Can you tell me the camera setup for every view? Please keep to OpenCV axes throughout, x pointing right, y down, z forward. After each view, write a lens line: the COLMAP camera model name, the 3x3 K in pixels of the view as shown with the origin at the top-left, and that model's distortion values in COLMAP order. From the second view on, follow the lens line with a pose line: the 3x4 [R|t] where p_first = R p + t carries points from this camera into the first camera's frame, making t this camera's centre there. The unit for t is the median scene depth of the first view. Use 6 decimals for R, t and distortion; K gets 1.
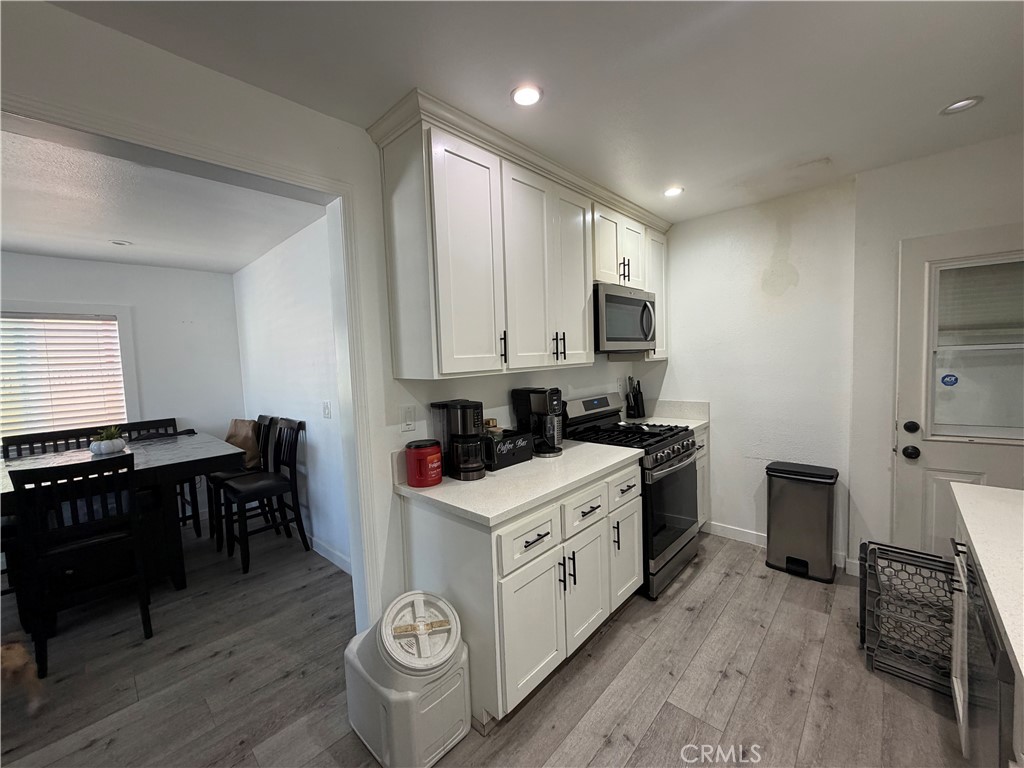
lens RADIAL K [[406.9, 0, 509.2], [0, 406.9, 384.8], [0, 0, 1]] dist [0.000694, -0.000062]
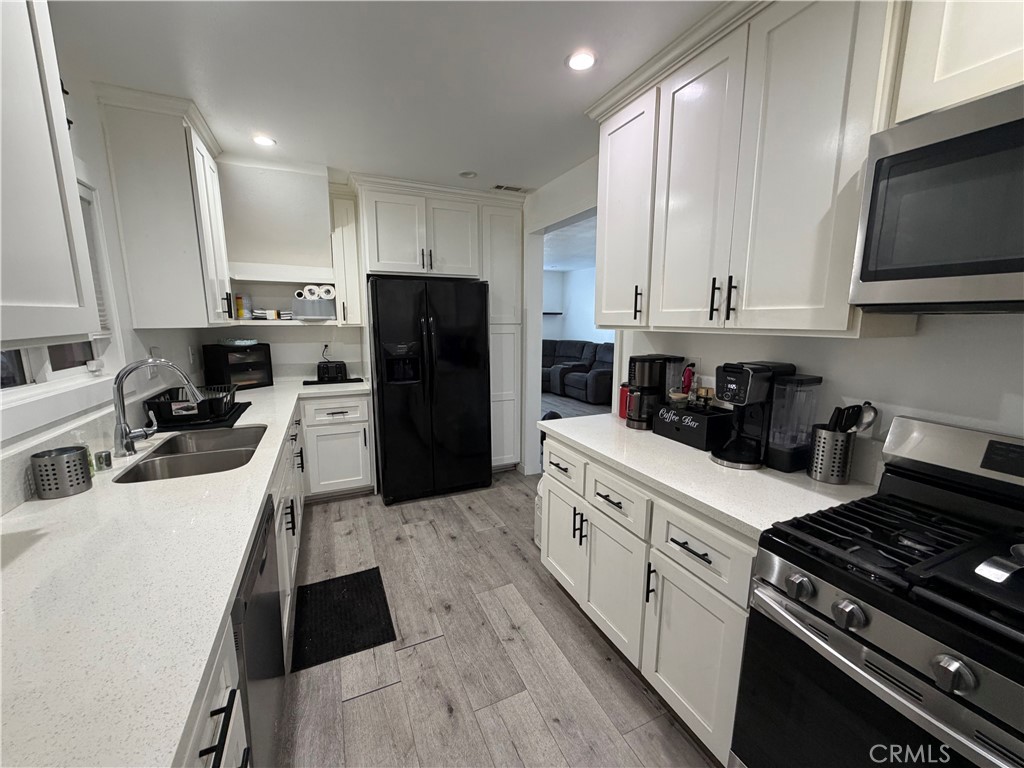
lens RADIAL K [[406.9, 0, 511.5], [0, 406.9, 383.7], [0, 0, 1]] dist [0.000694, -0.000062]
pose [[-0.376268, 0.187094, -0.907424, 0.896815], [-0.050146, 0.973851, 0.221583, -0.093021], [0.925153, 0.128878, -0.357047, 0.970578]]
